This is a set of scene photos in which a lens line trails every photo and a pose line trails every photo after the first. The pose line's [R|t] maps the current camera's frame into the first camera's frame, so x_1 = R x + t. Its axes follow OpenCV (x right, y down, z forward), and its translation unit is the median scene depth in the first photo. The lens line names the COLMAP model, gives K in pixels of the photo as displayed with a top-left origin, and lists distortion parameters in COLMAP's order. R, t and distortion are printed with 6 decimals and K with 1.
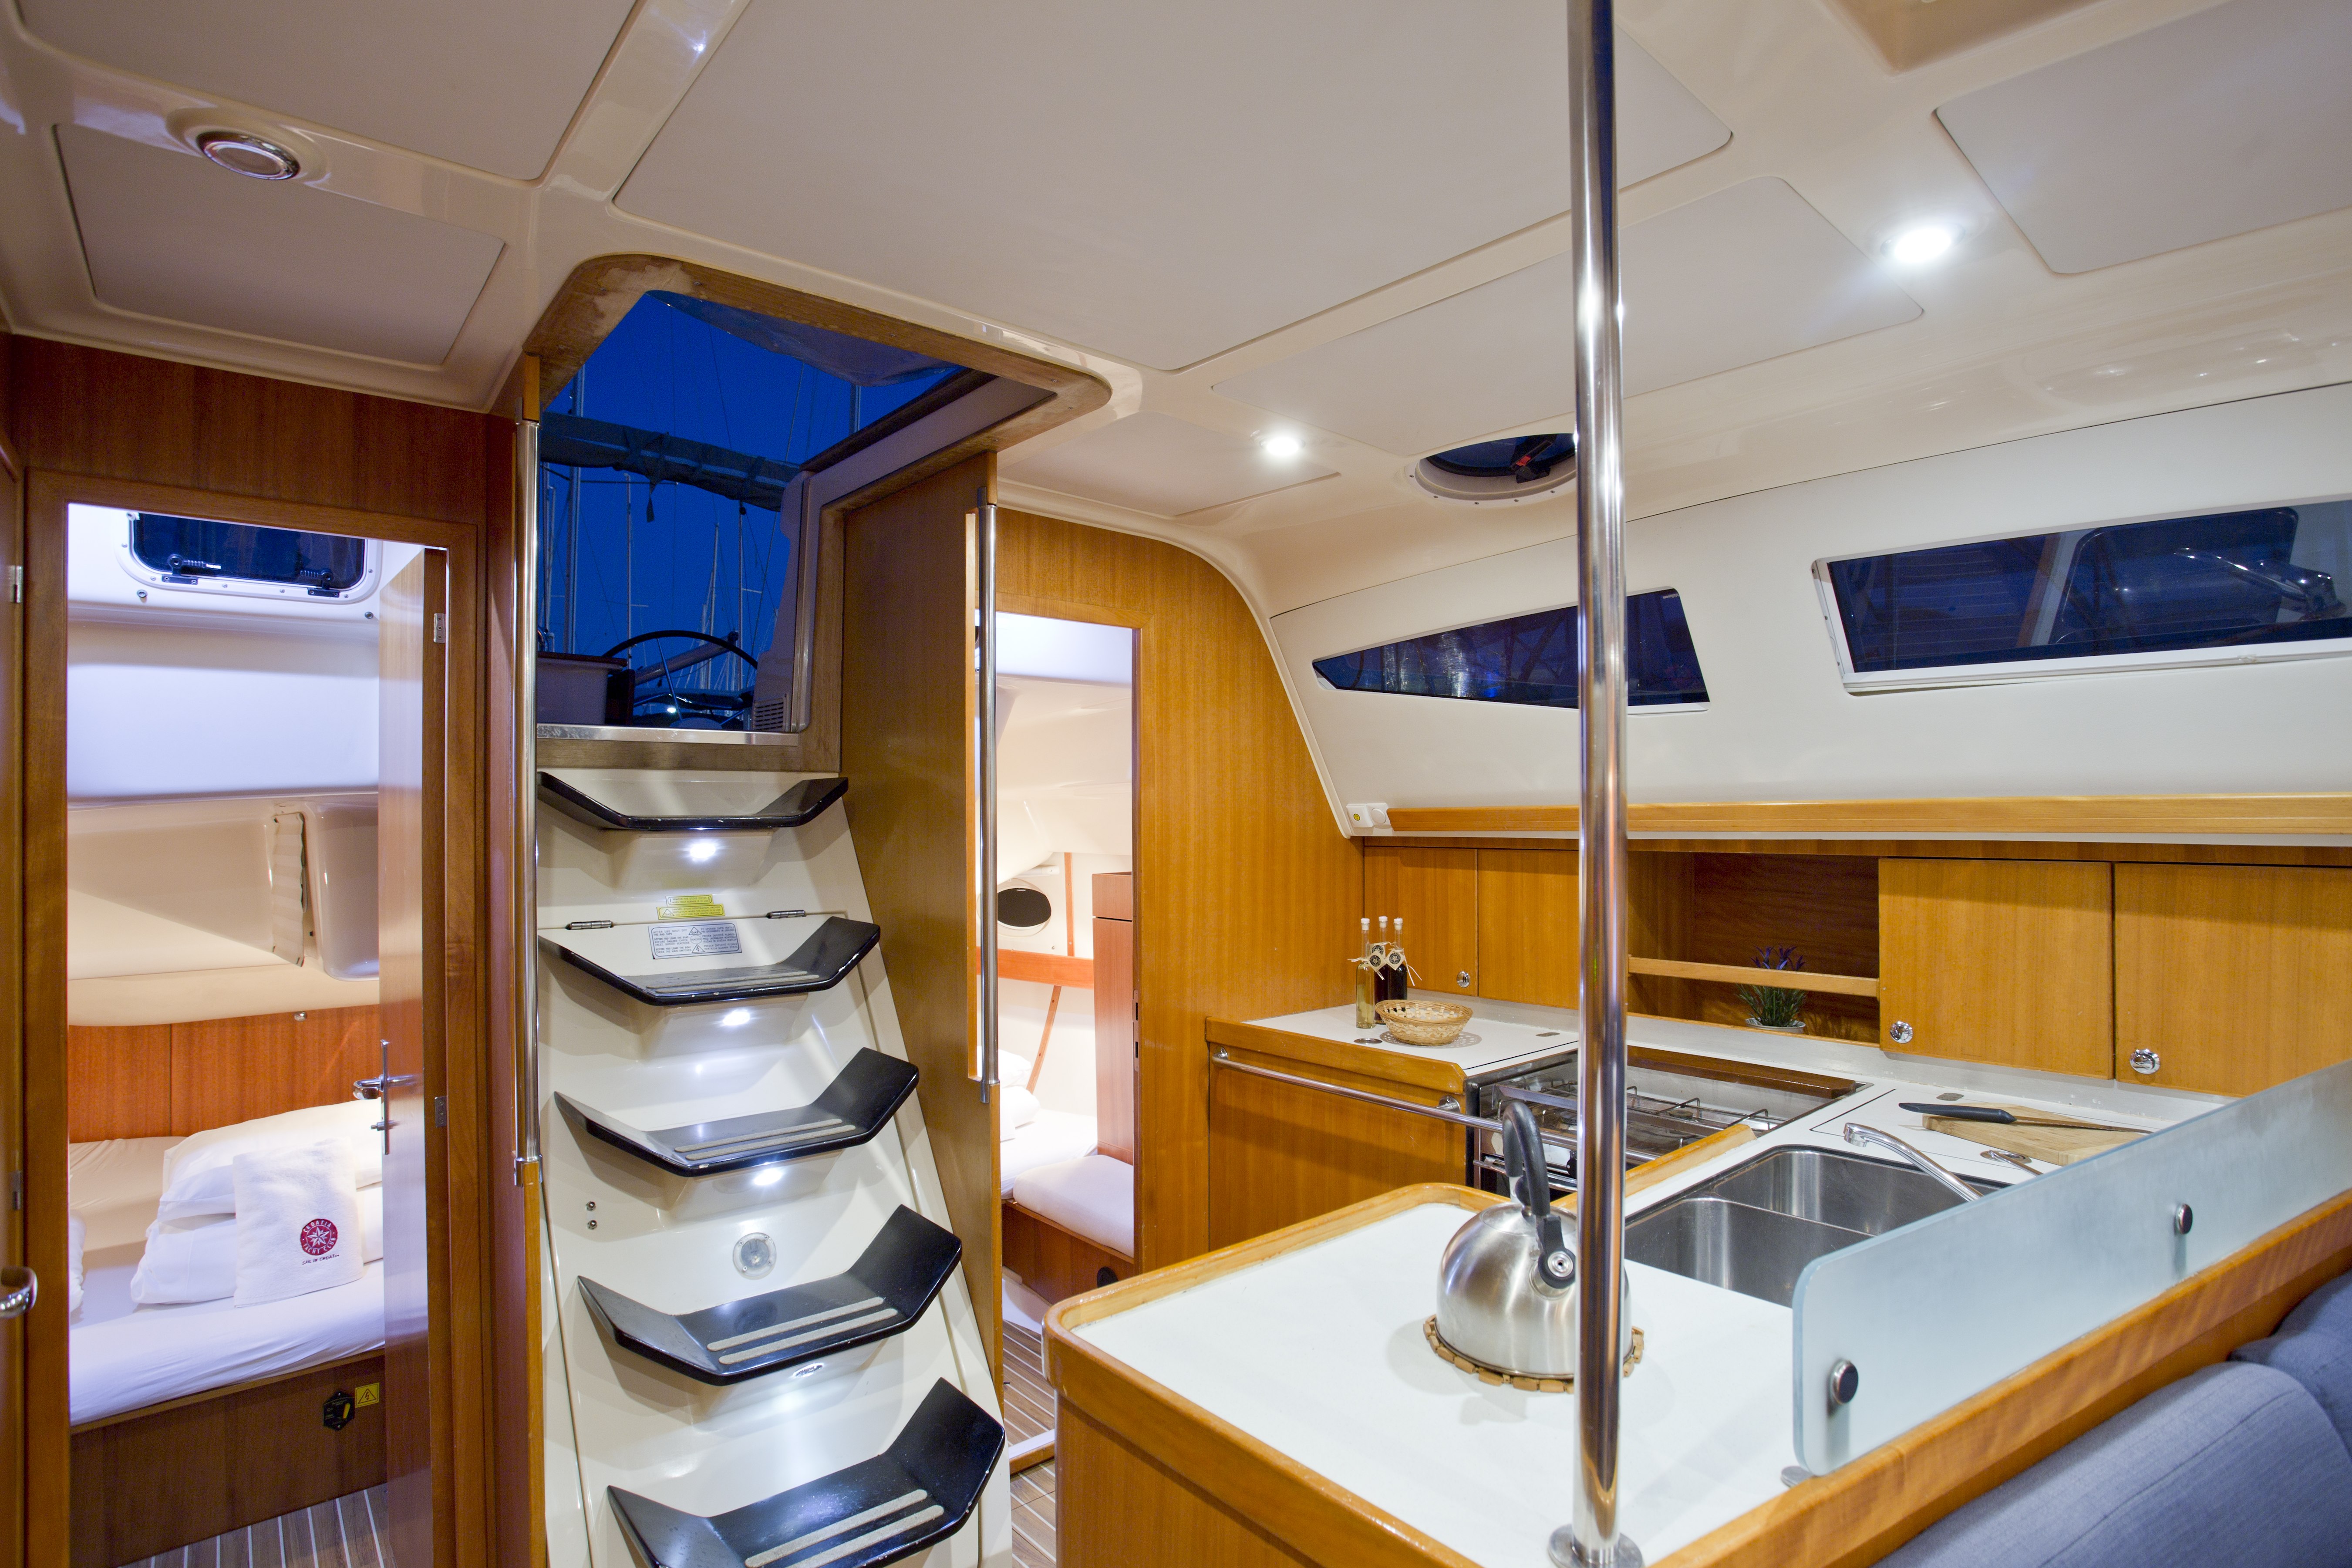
lens RADIAL K [[1173.0, 0, 1185.0], [0, 1173.0, 802.5], [0, 0, 1]] dist [-0.067792, 0.027789]
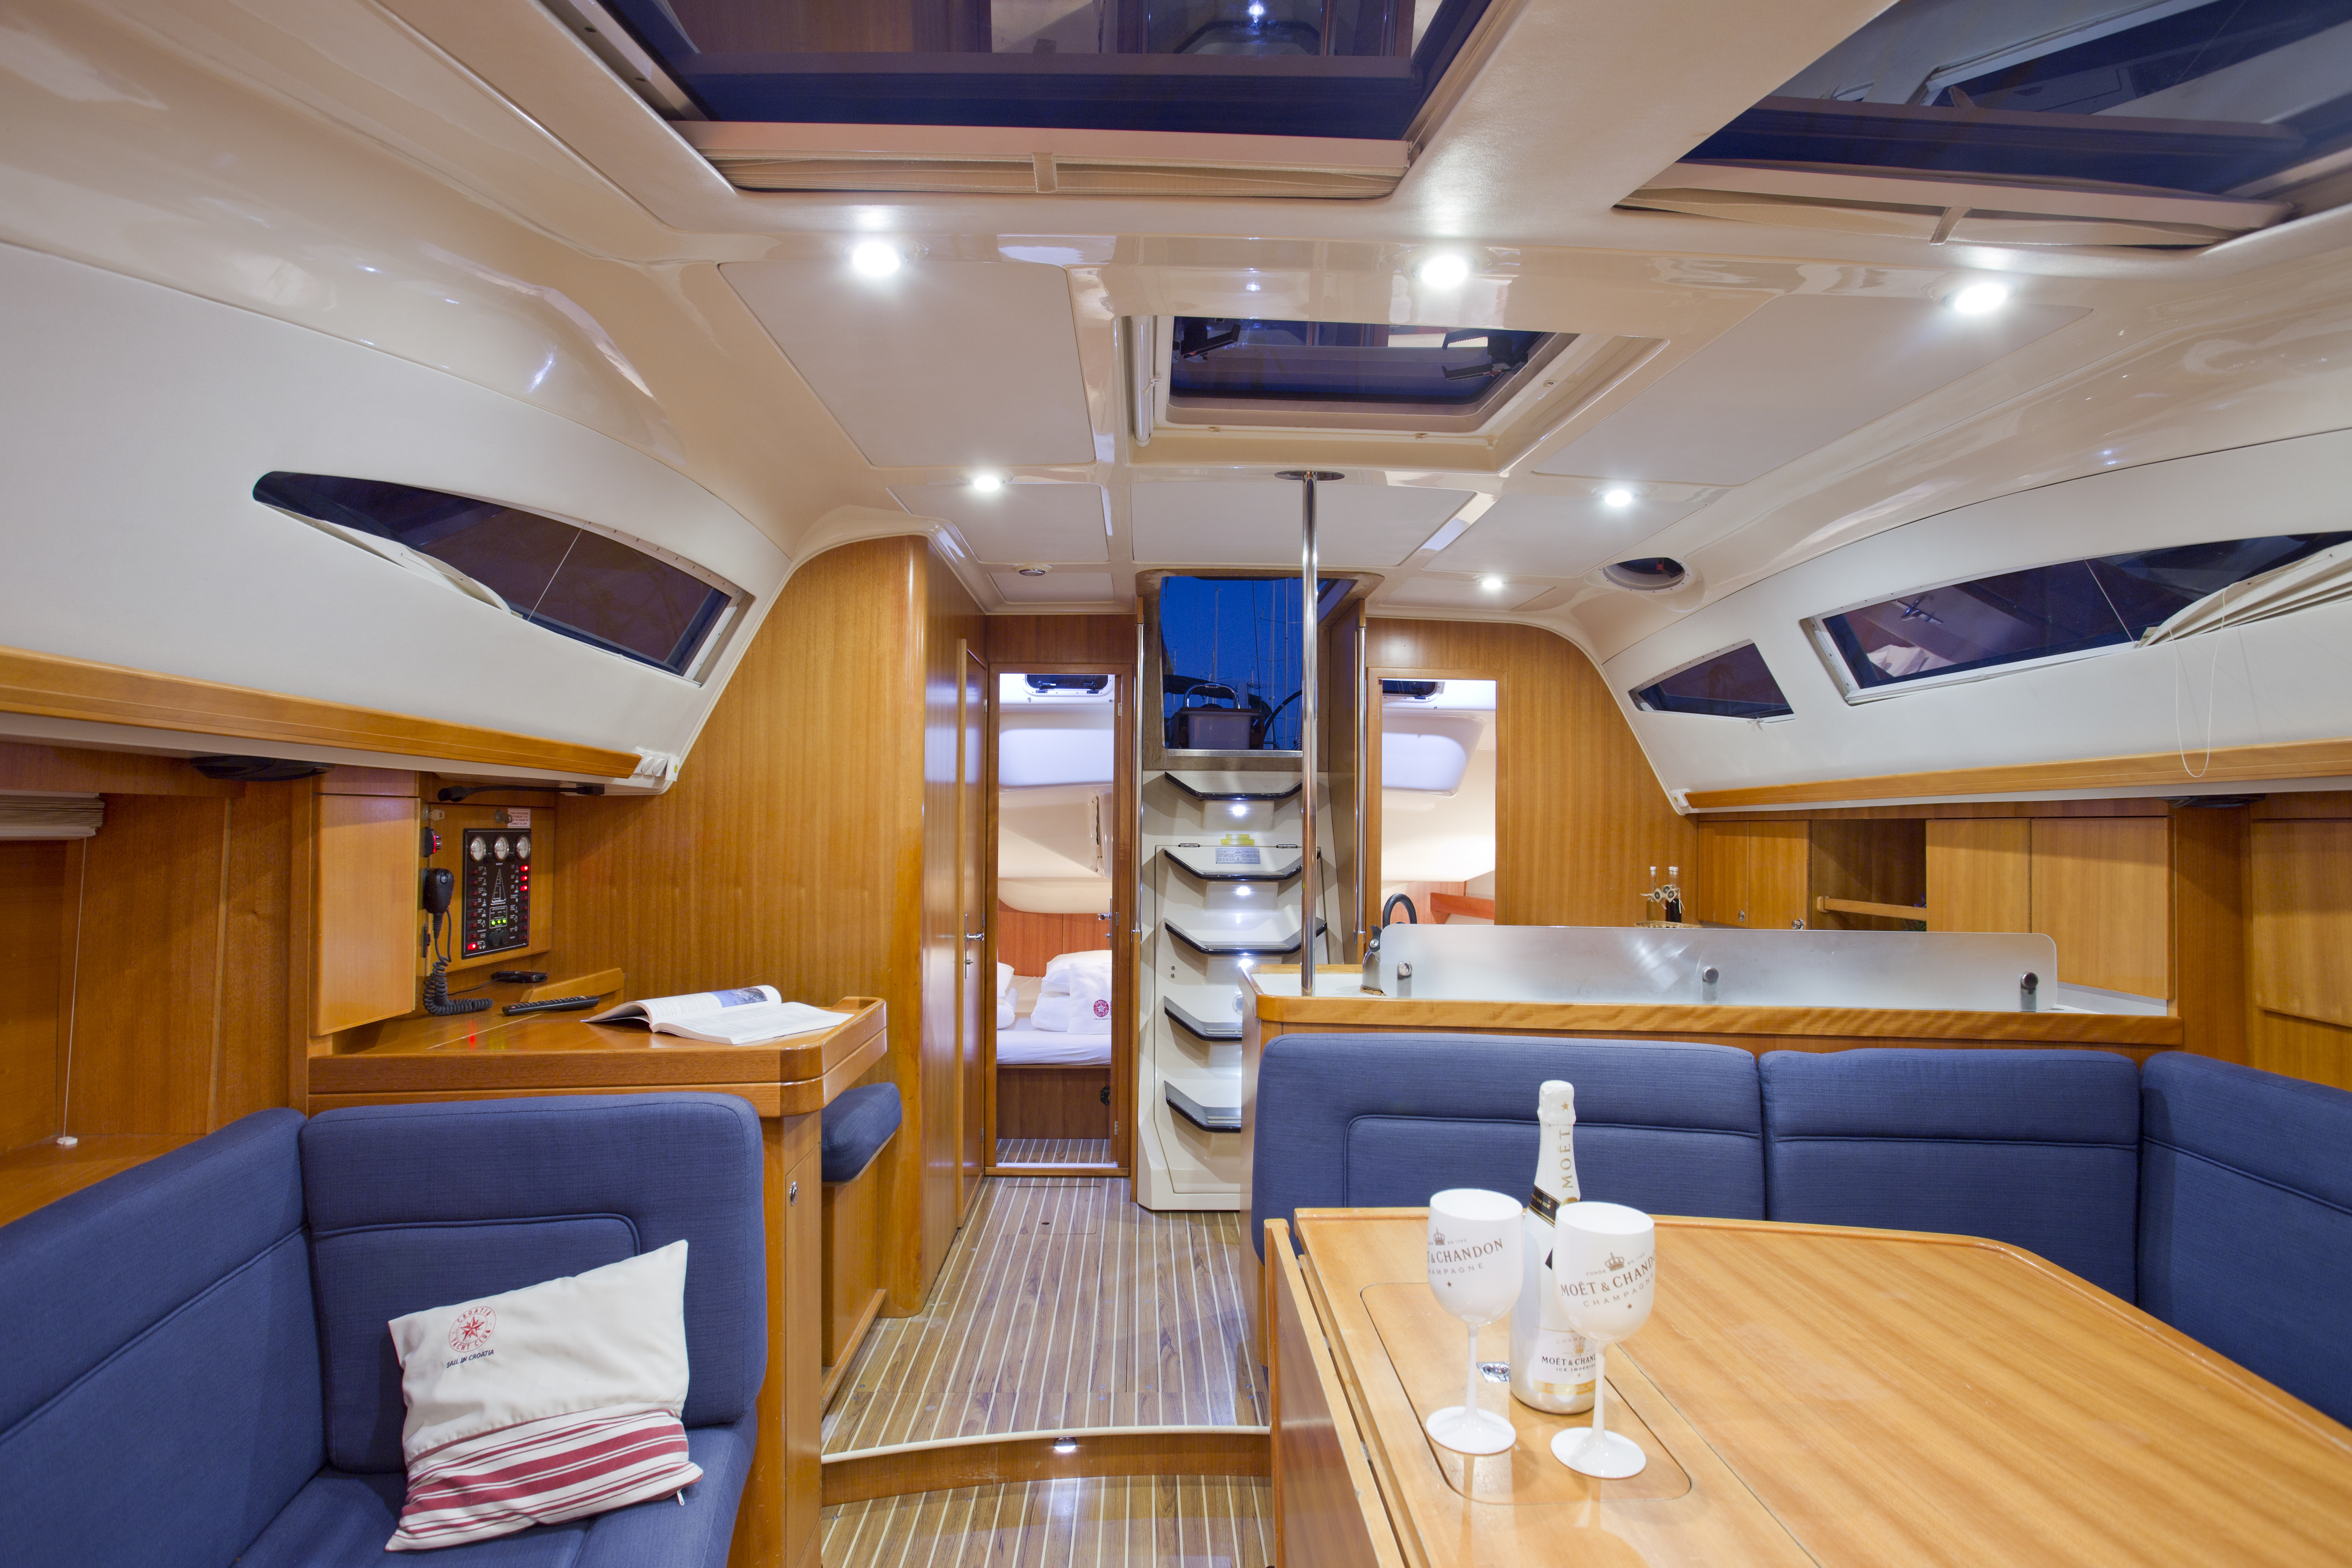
lens RADIAL K [[1172.9, 0, 1185.0], [0, 1172.9, 802.5], [0, 0, 1]] dist [-0.067792, 0.027789]
pose [[0.783145, -0.000381, -0.621839, 0.744469], [-0.008146, 0.999908, -0.010872, 0.048967], [0.621786, 0.013580, 0.783070, -0.620753]]
